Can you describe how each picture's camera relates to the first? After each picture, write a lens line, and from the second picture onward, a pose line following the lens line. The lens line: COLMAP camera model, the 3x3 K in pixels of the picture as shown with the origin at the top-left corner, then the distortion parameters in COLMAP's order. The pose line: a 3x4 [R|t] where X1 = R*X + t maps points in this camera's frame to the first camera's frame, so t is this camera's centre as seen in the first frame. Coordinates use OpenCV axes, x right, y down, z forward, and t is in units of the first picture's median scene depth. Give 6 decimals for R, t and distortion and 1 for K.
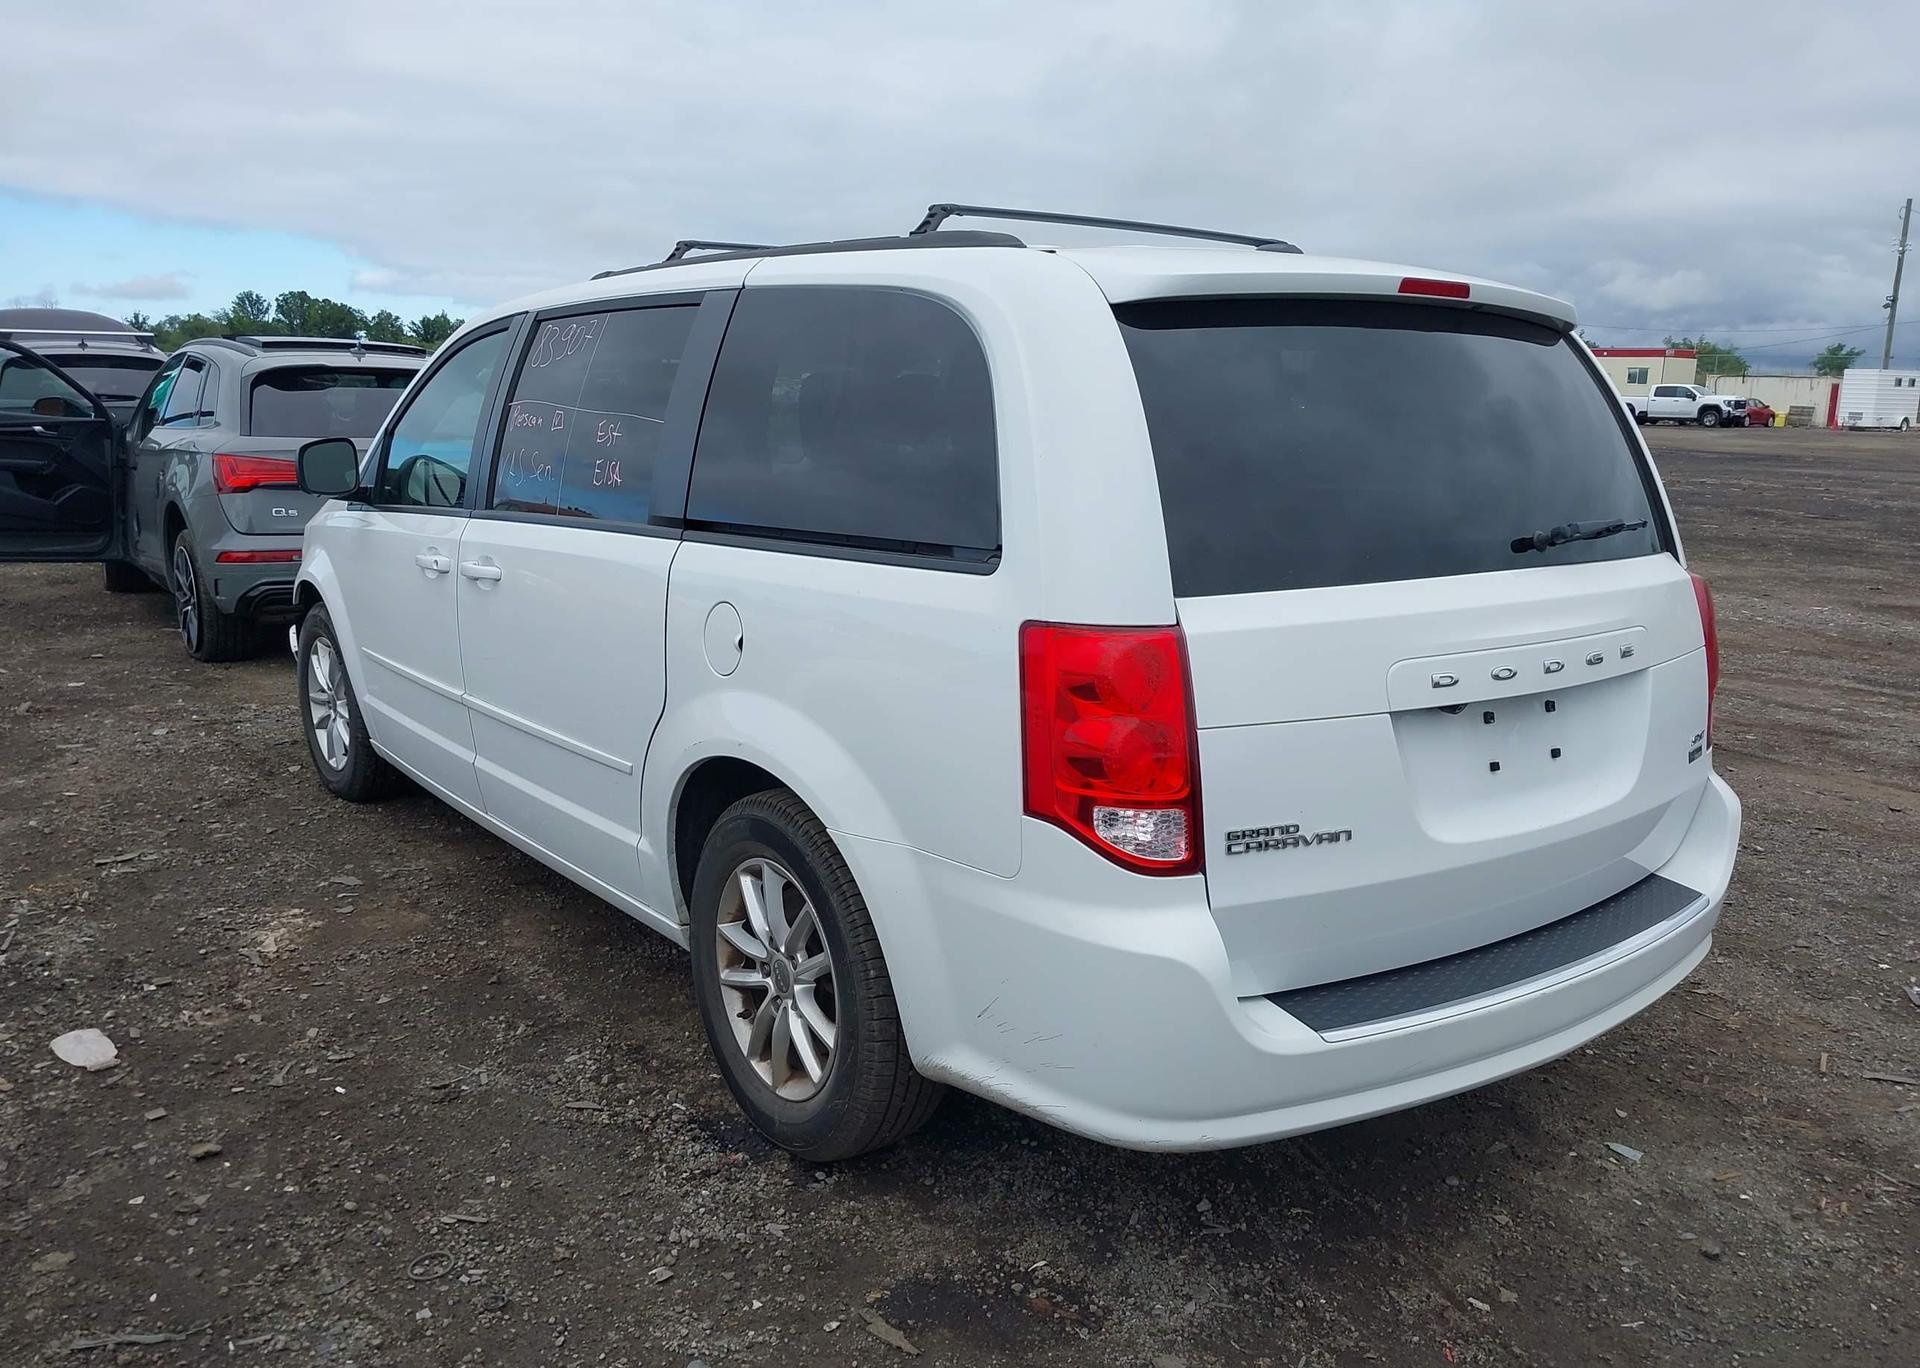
lens RADIAL K [[1586.6, 0, 960.8], [0, 1586.6, 689.1], [0, 0, 1]] dist [0.074253, -0.108997]
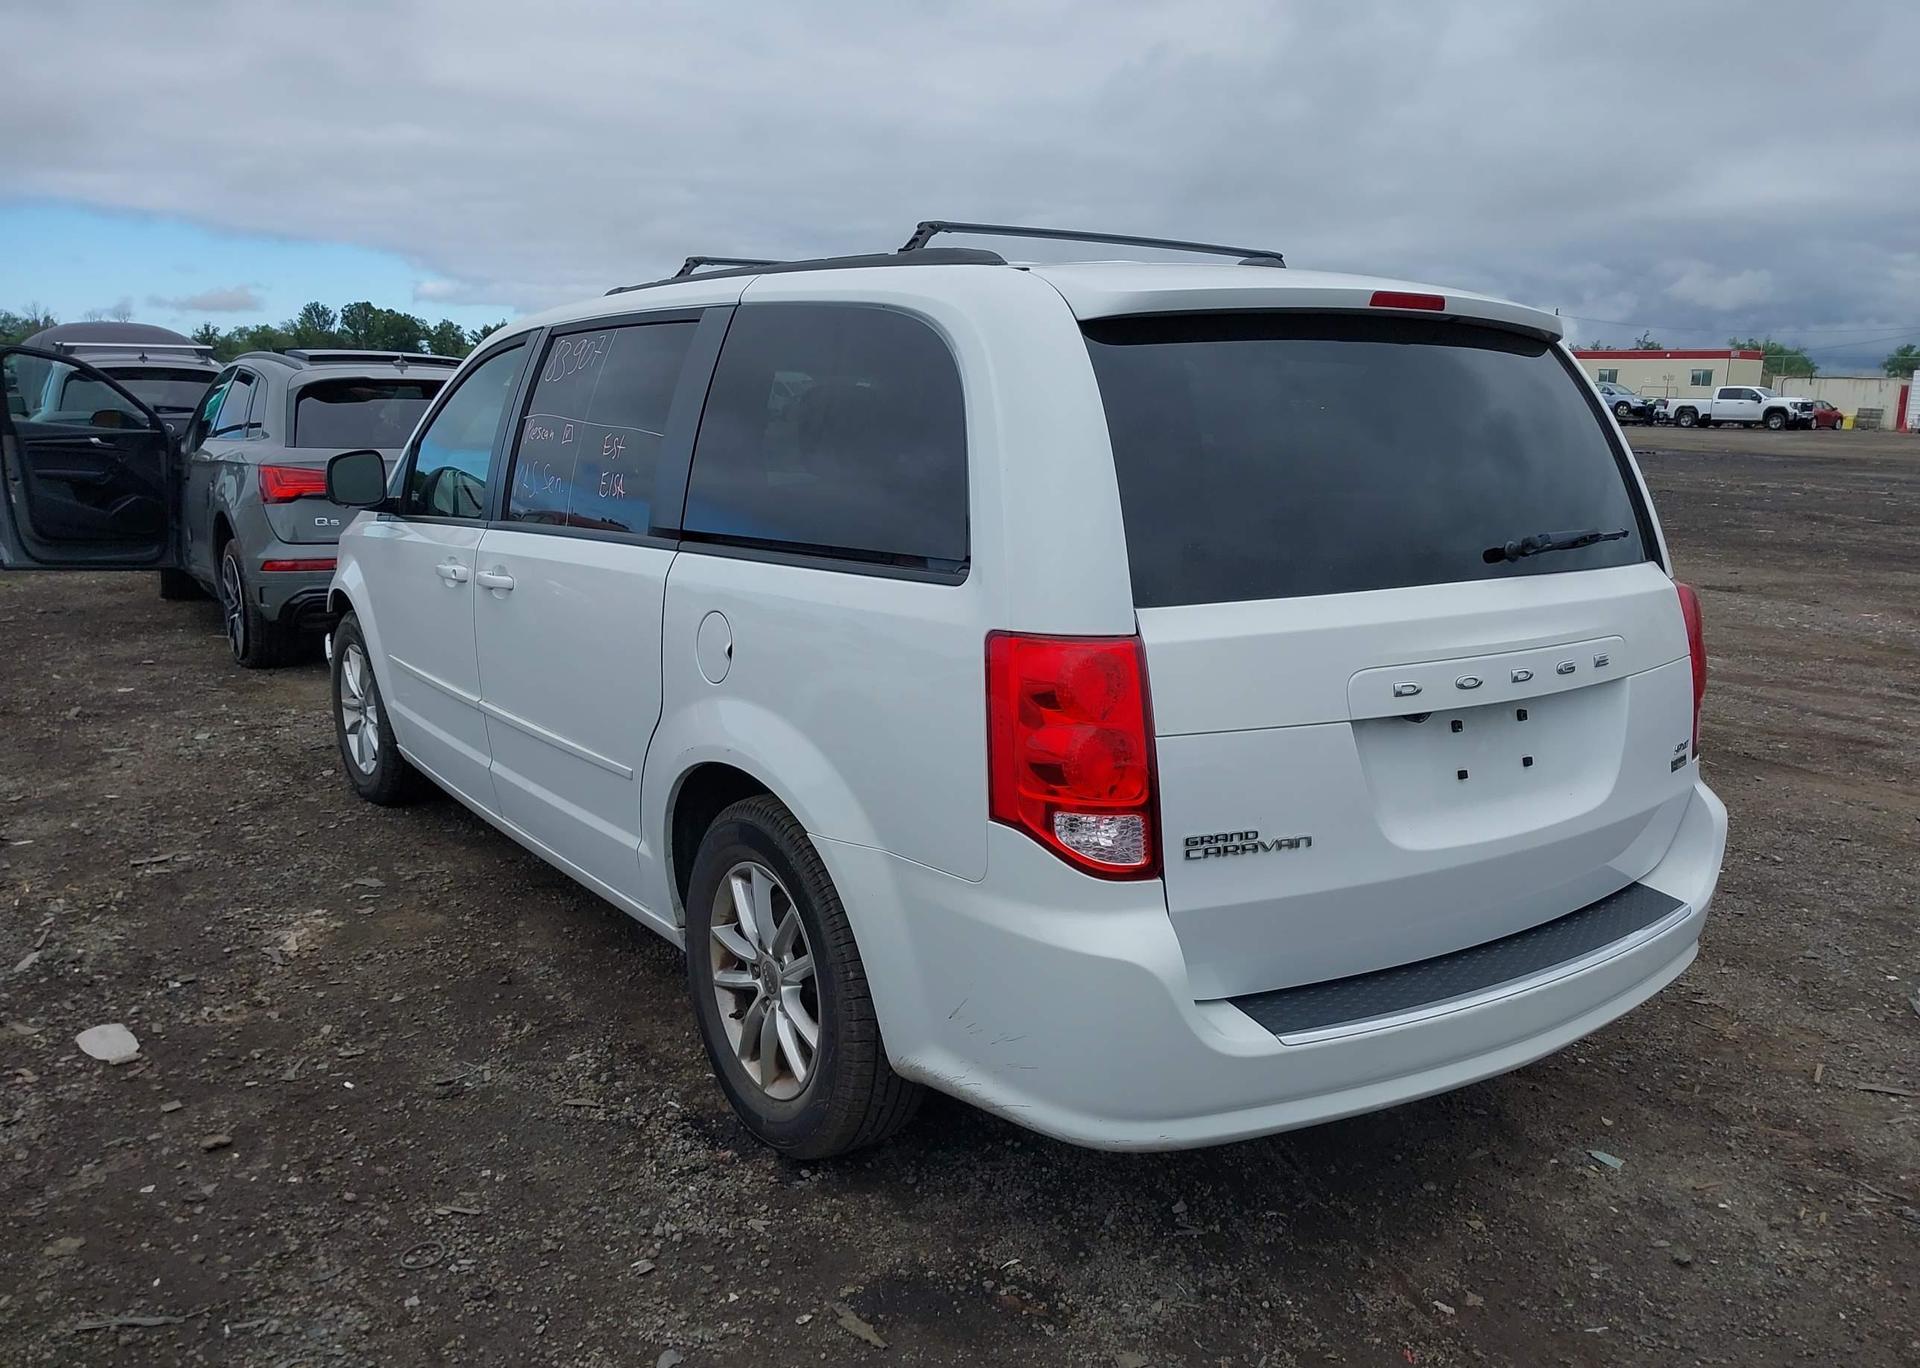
lens RADIAL K [[1592.5, 0, 960.0], [0, 1592.5, 684.0], [0, 0, 1]] dist [0.074335, -0.112558]
pose [[0.999338, 0.001391, -0.036365, 0.045598], [-0.001649, 0.999974, -0.007071, -0.000944], [0.036355, 0.007127, 0.999314, -0.021165]]
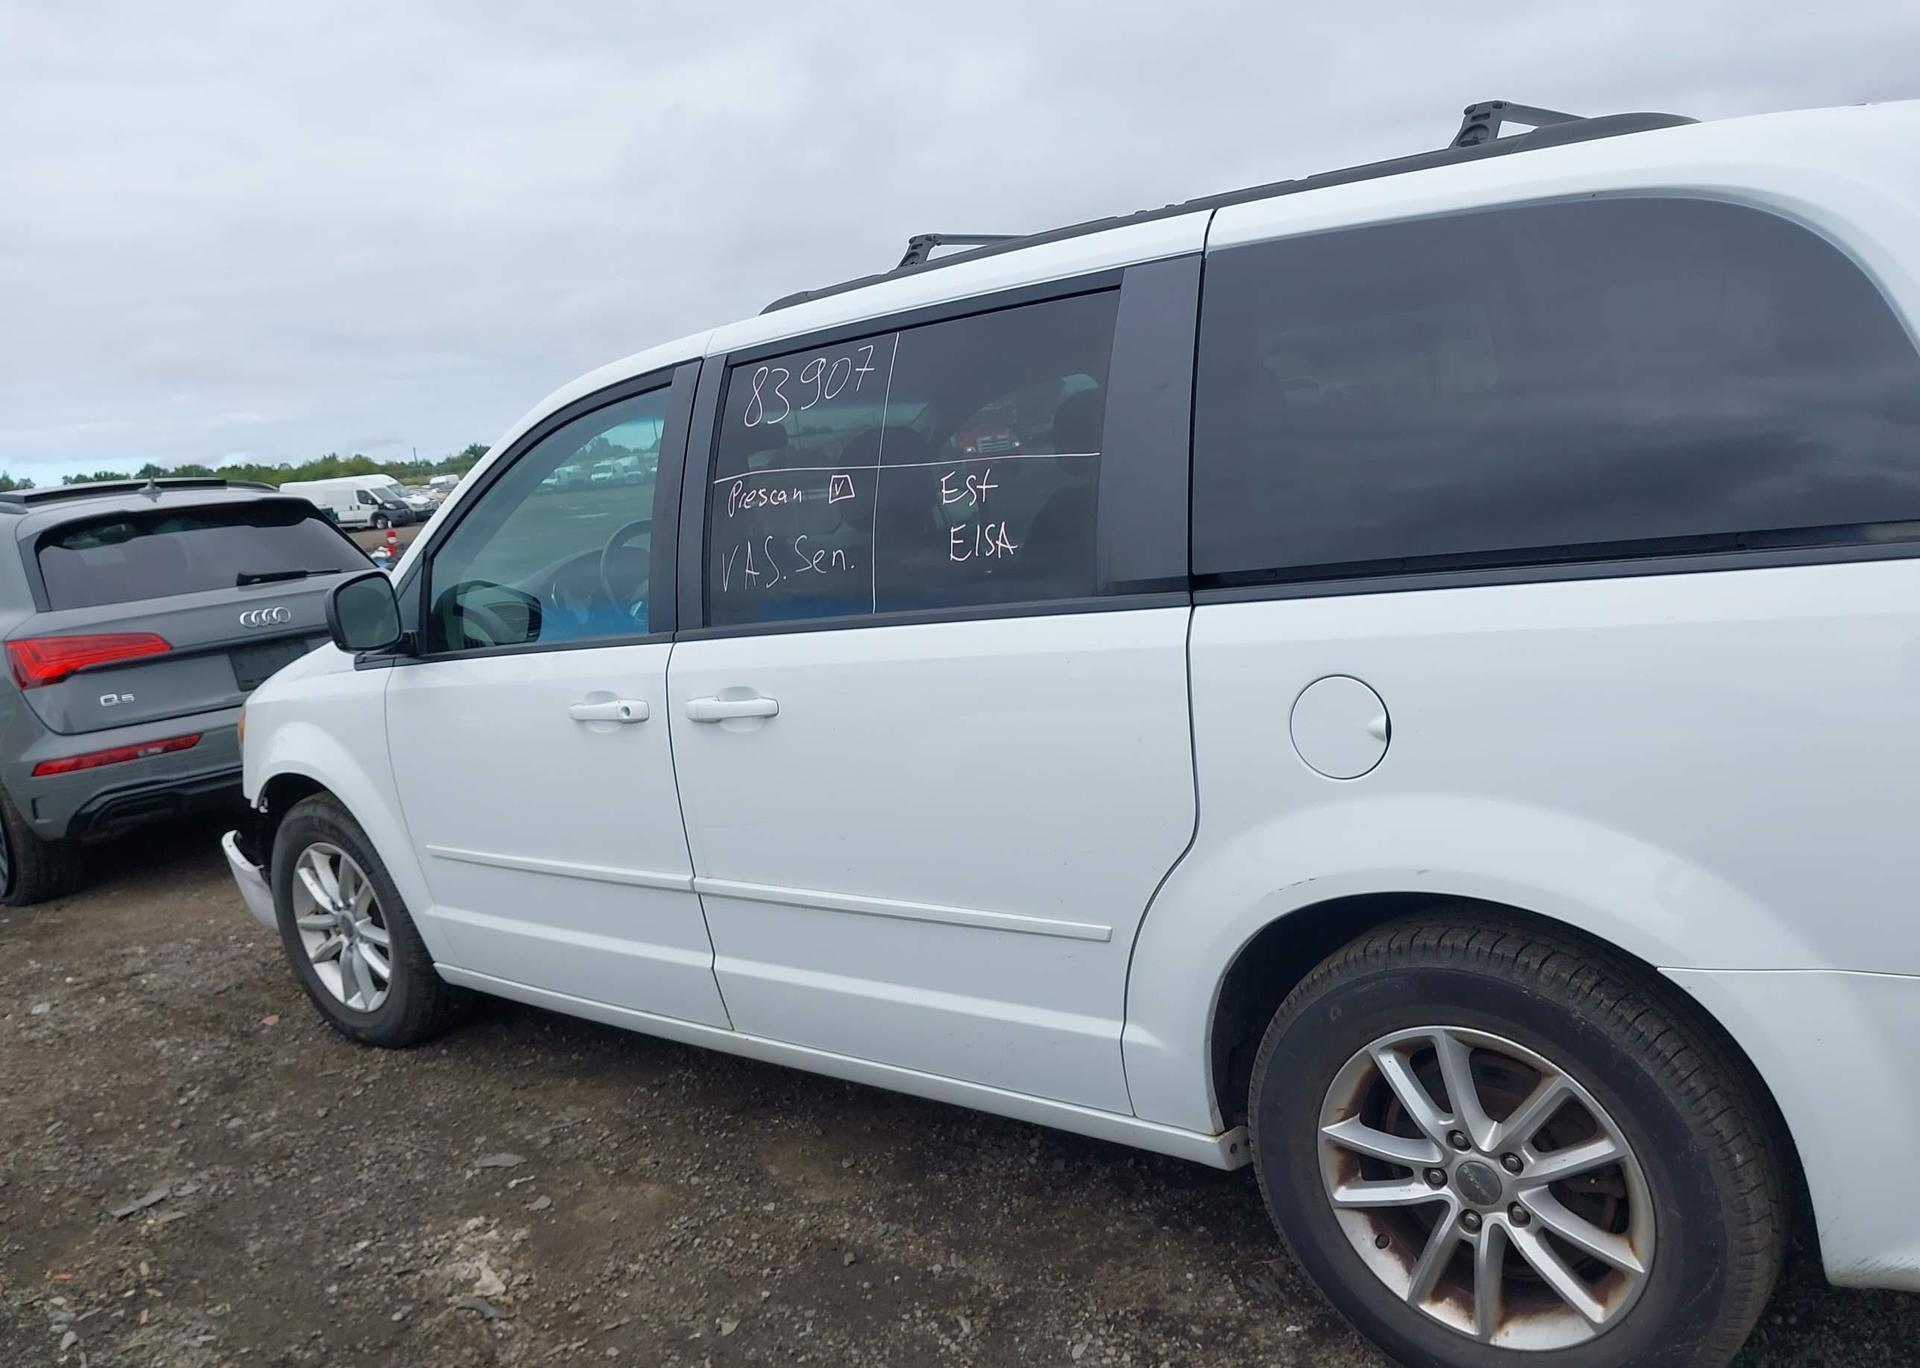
lens RADIAL K [[1592.5, 0, 960.0], [0, 1592.5, 684.0], [0, 0, 1]] dist [0.074335, -0.112558]
pose [[0.962761, -0.168782, 0.211197, -0.444516], [0.177208, 0.983939, -0.021486, -0.063697], [-0.204178, 0.058112, 0.977207, 0.328776]]
